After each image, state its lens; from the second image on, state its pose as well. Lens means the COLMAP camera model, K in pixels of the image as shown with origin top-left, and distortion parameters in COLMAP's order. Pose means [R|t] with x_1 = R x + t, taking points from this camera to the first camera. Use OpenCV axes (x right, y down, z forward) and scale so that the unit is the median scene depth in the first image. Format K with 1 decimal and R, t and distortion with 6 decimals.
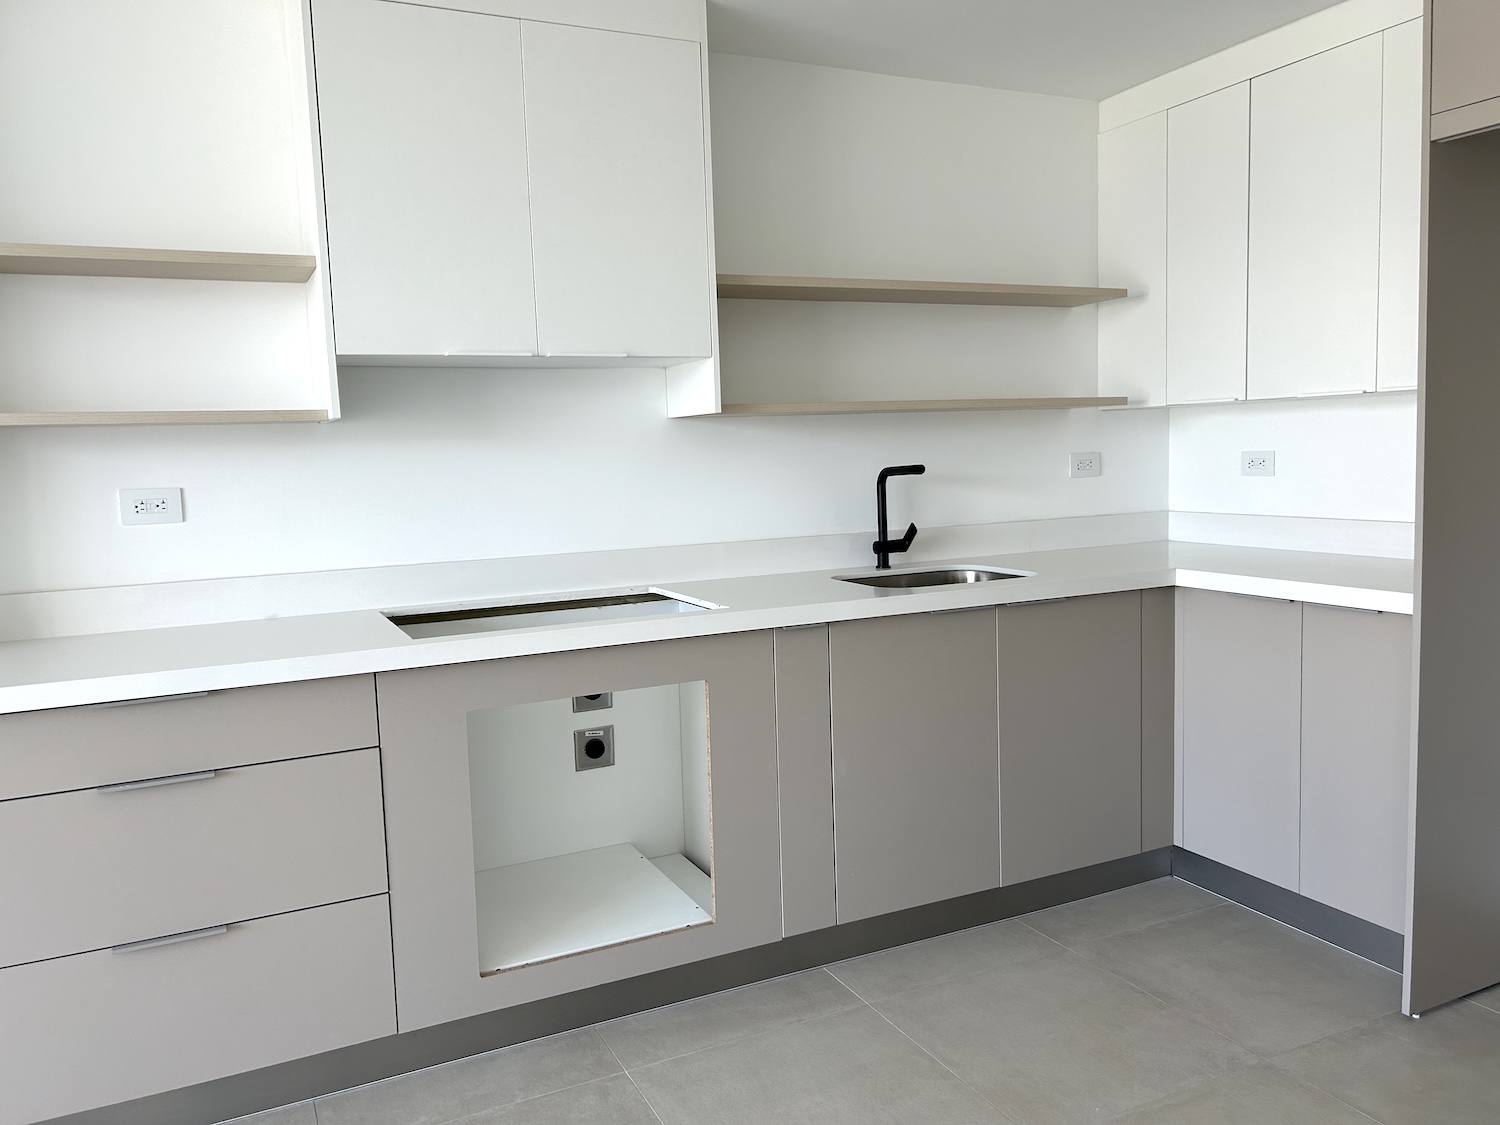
lens RADIAL K [[1152.9, 0, 750.0], [0, 1152.9, 562.5], [0, 0, 1]] dist [0.006397, -0.003050]
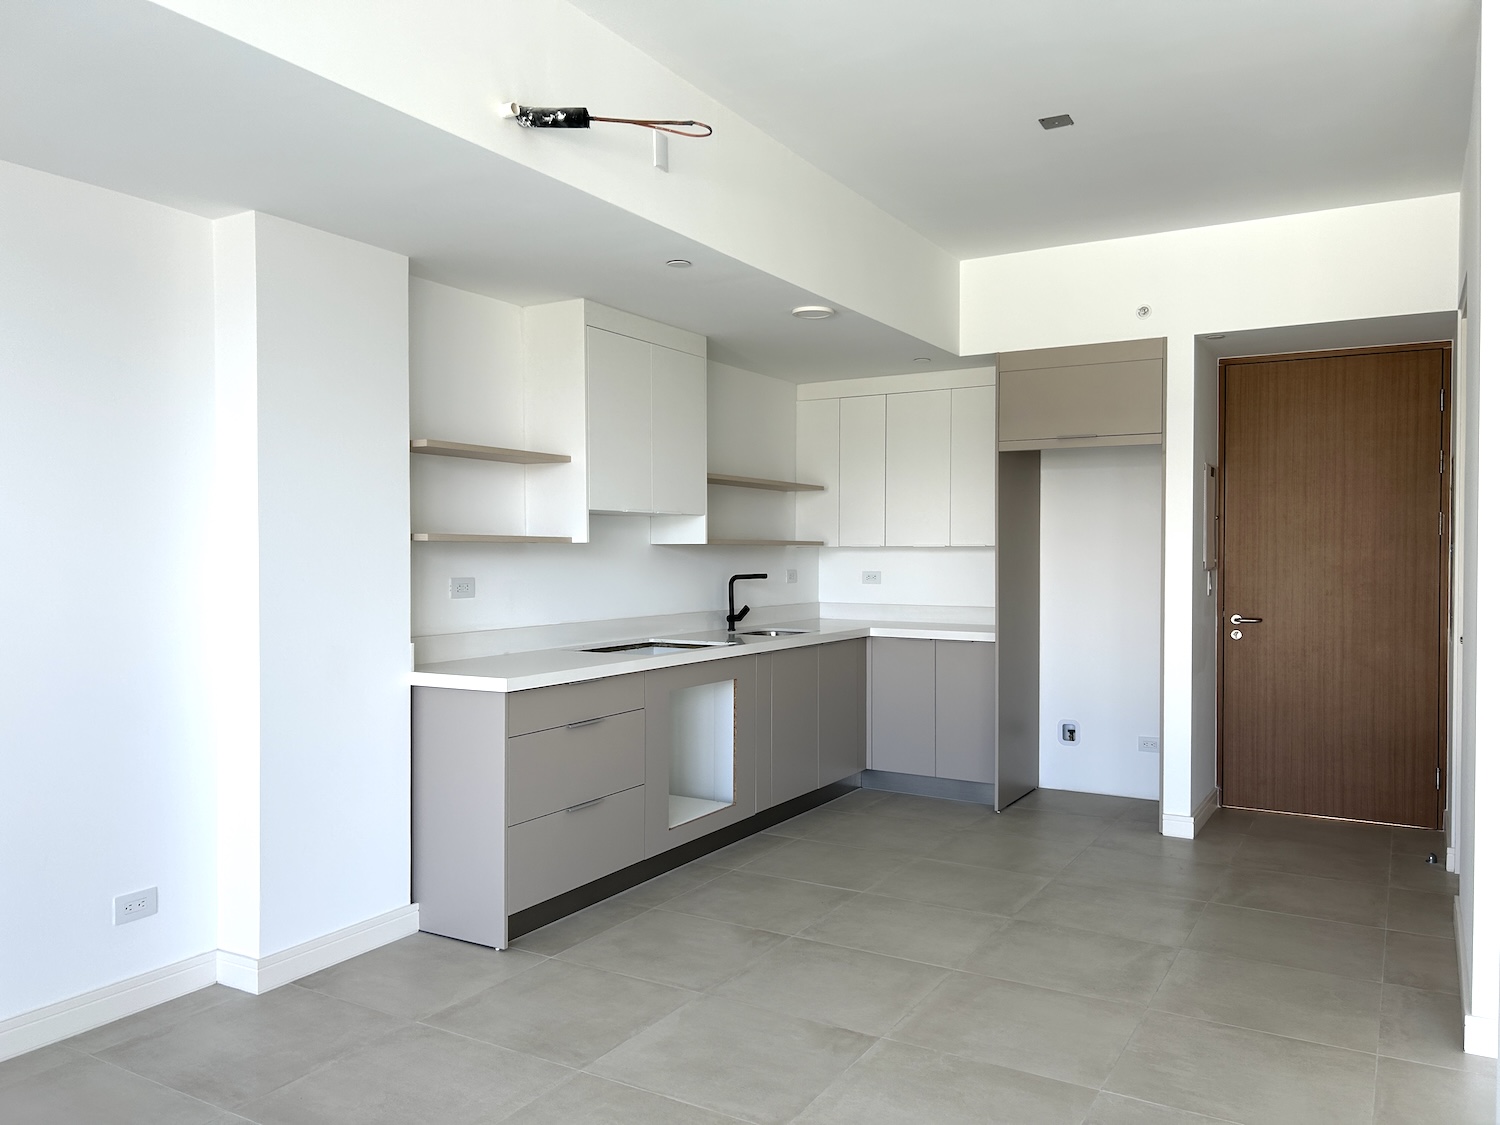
lens RADIAL K [[1152.9, 0, 750.0], [0, 1152.9, 562.5], [0, 0, 1]] dist [0.006397, -0.003050]
pose [[0.820737, 0.028891, 0.570575, -0.911377], [0.028077, 0.995474, -0.090791, 0.065583], [-0.570616, 0.090536, 0.816211, -0.516963]]
